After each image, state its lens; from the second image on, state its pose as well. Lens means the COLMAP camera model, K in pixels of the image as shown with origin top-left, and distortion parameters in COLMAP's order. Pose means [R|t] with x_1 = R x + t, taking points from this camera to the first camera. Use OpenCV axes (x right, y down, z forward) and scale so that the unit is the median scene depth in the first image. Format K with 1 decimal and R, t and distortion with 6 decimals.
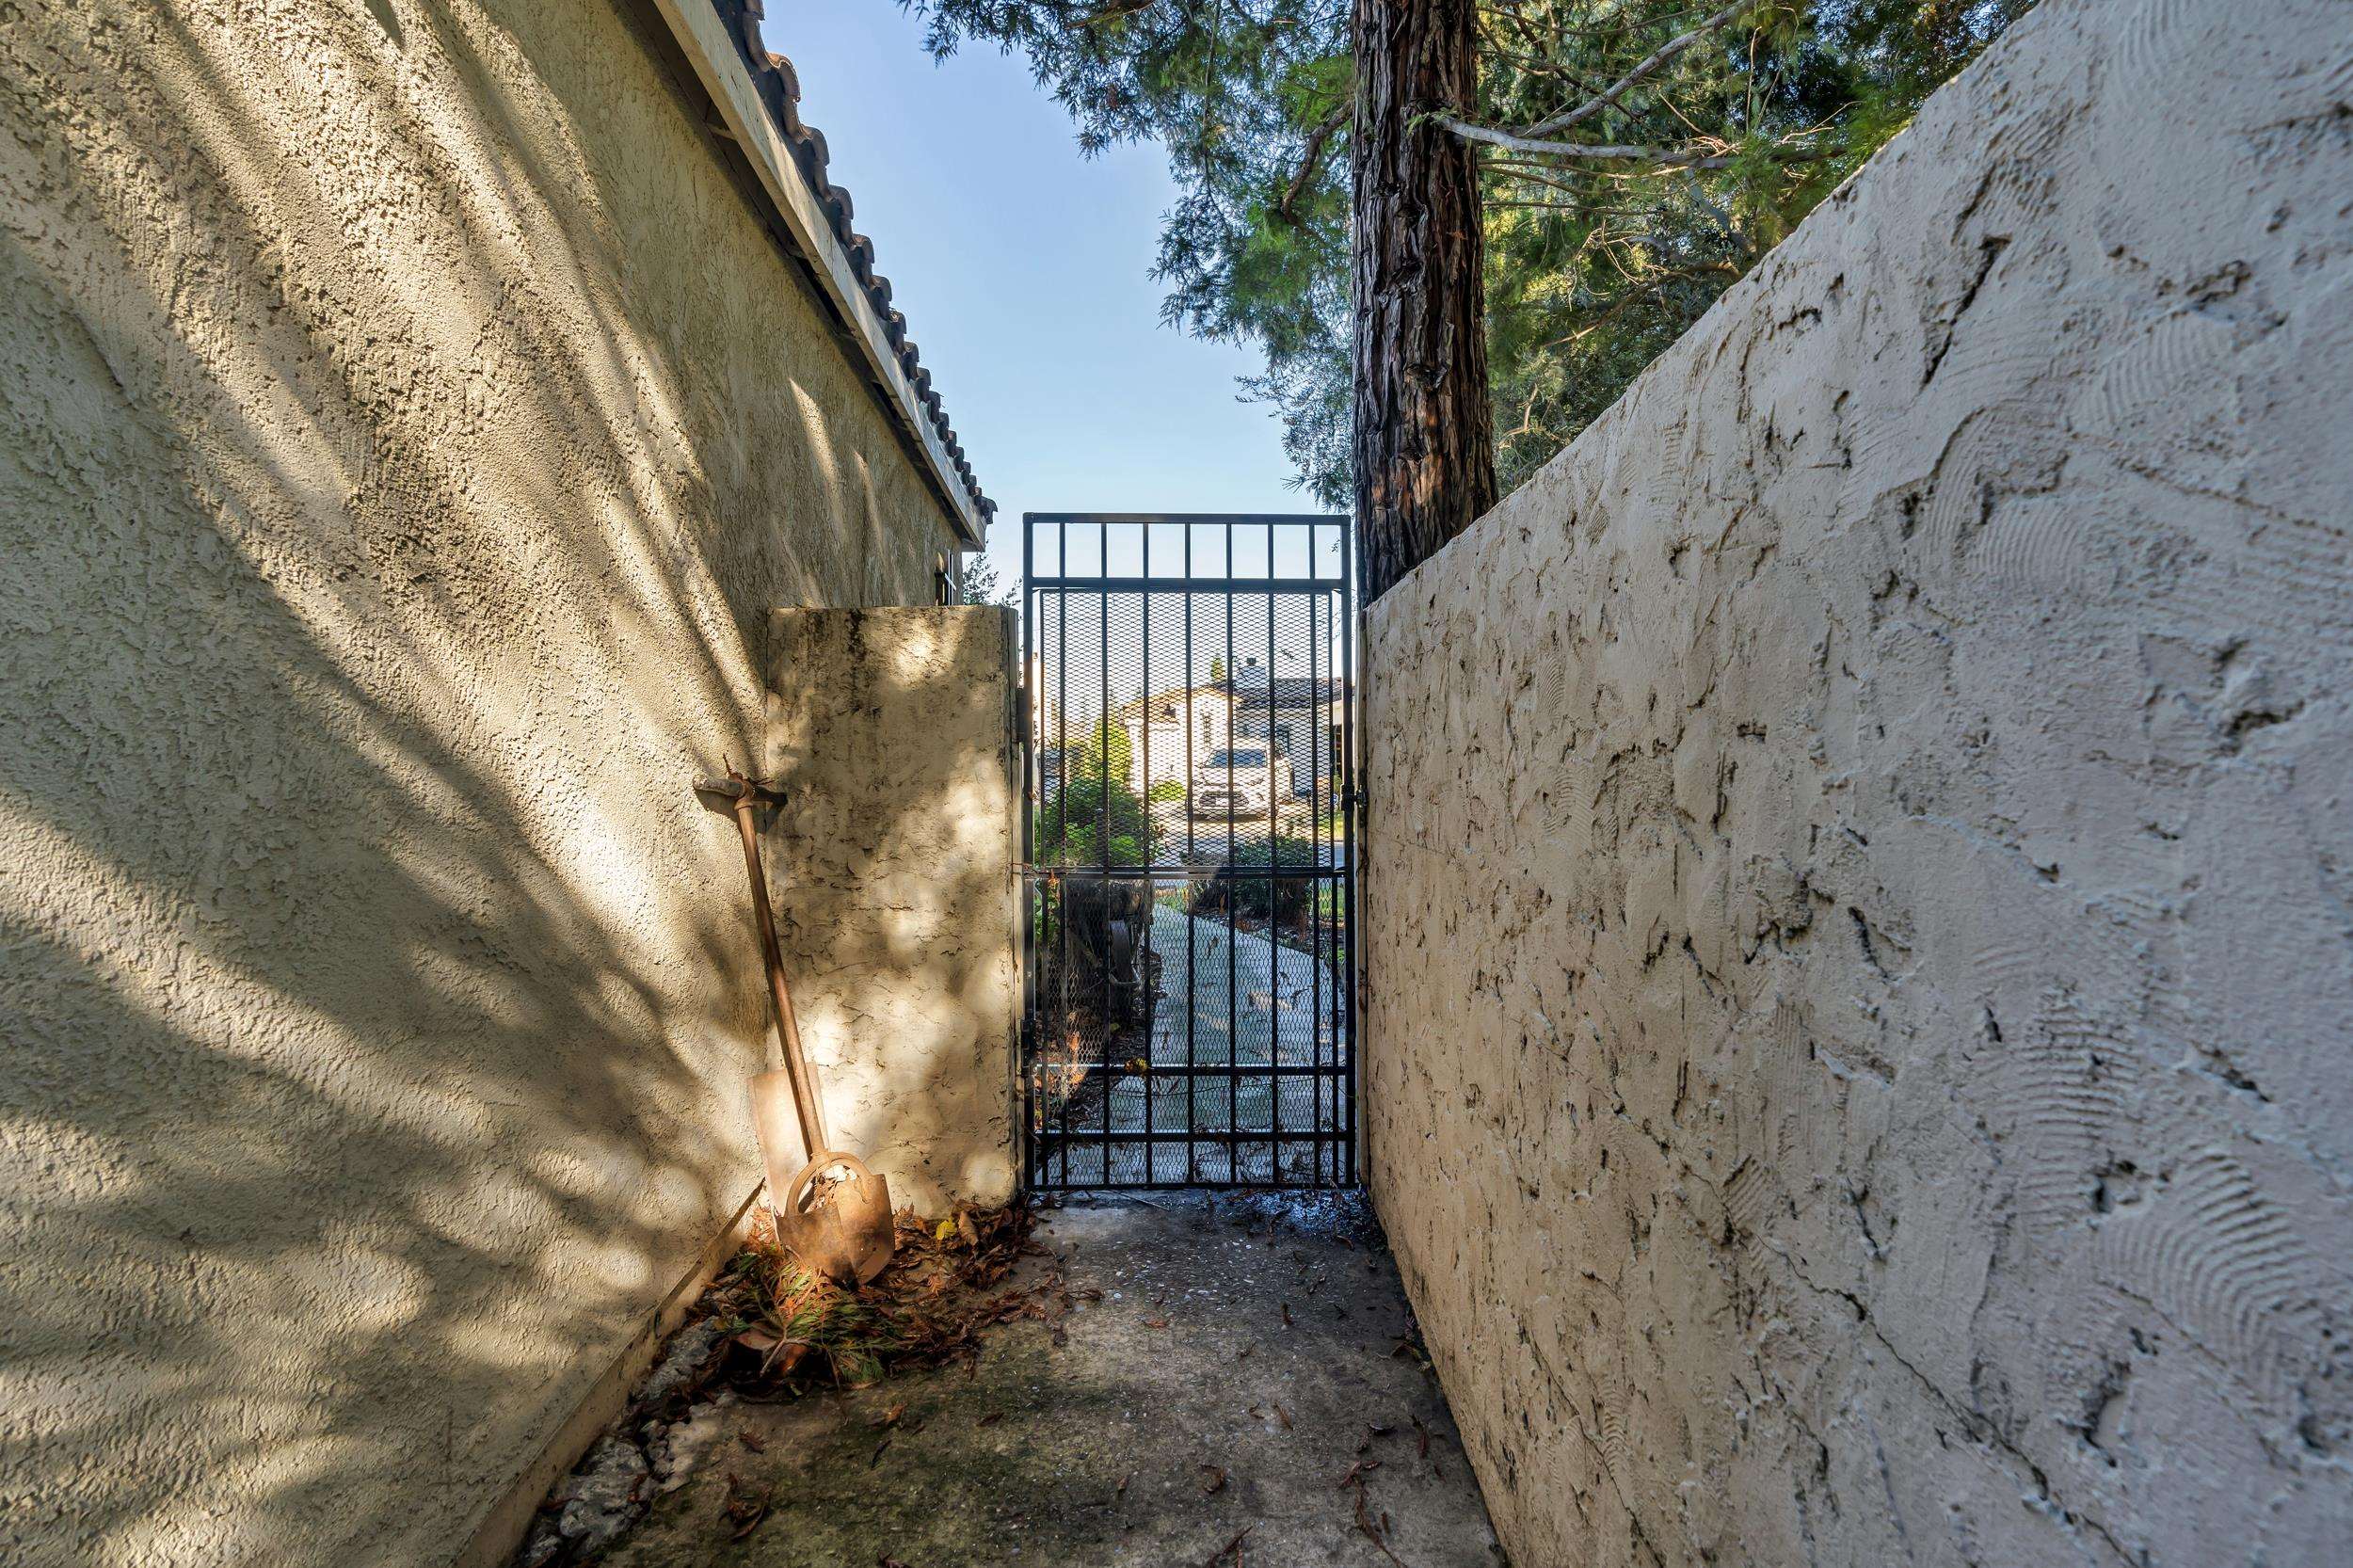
lens RADIAL K [[1089.1, 0, 1176.4], [0, 1089.1, 772.5], [0, 0, 1]] dist [-0.001857, 0.001501]
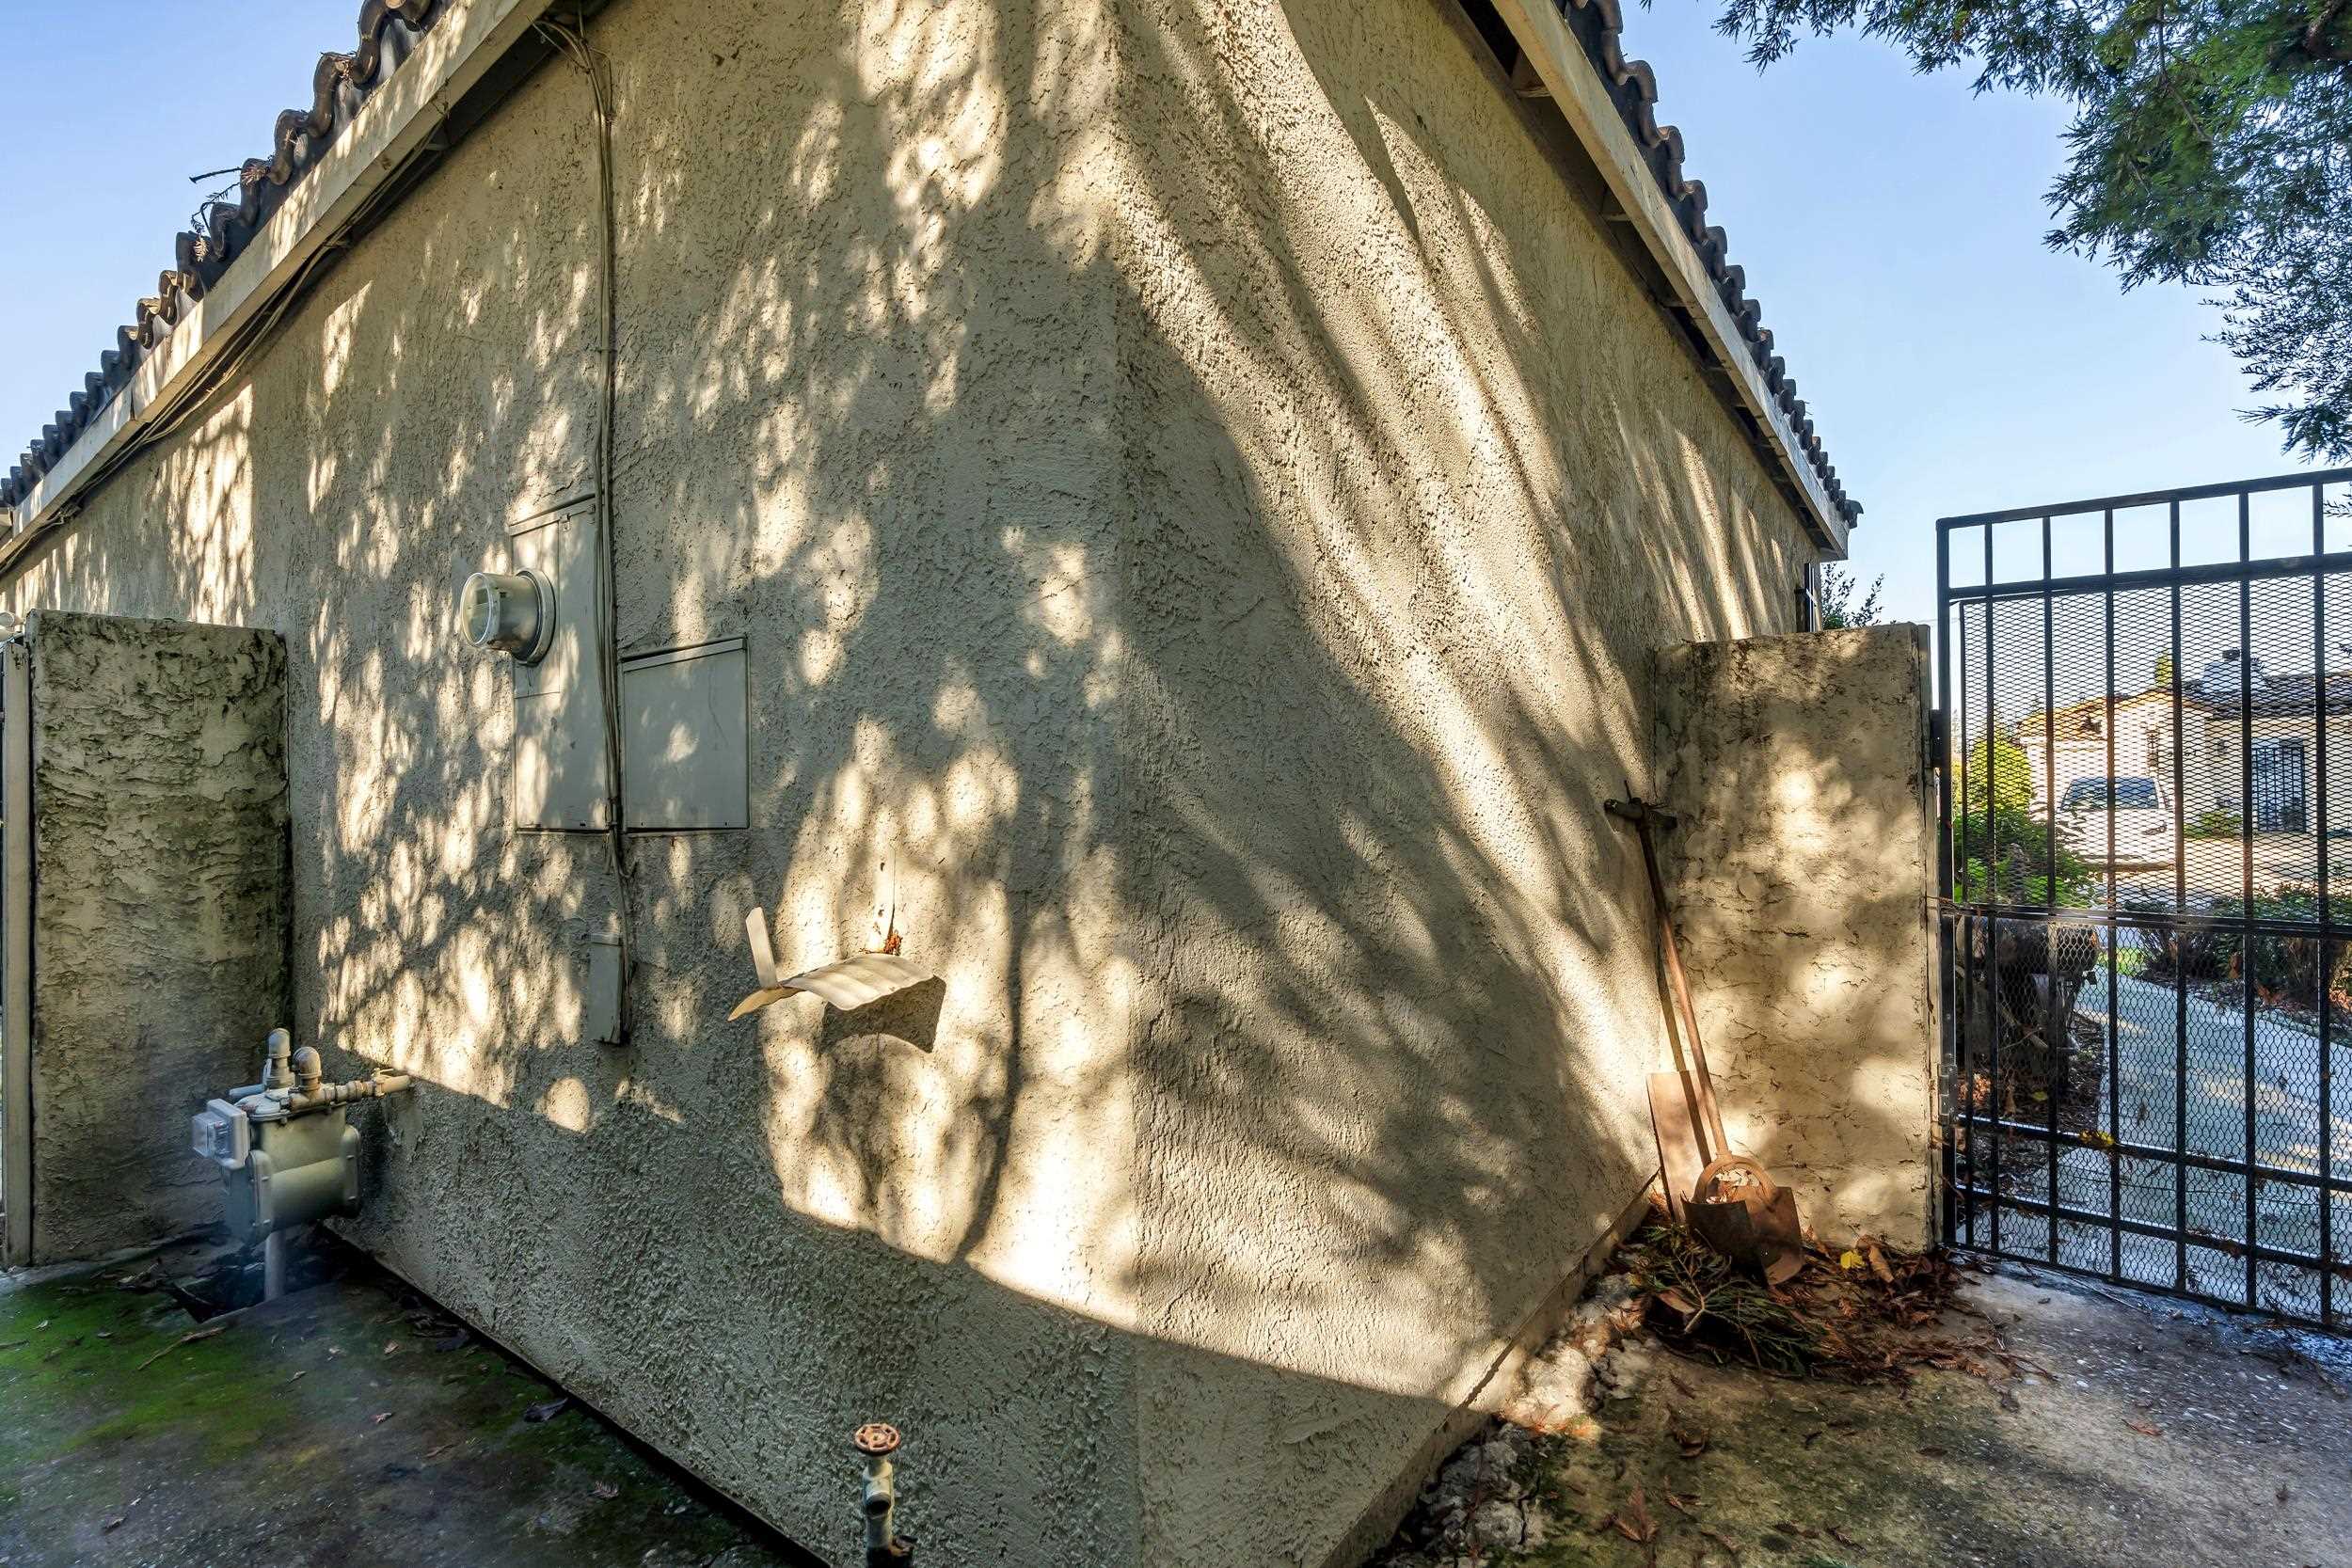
lens RADIAL K [[1088.5, 0, 1175.6], [0, 1088.5, 803.2], [0, 0, 1]] dist [-0.001857, 0.001501]
pose [[0.770224, 0.013021, -0.637641, -0.055486], [-0.010337, 0.999915, 0.007932, 0.001622], [0.637690, 0.000482, 0.770293, -0.146737]]
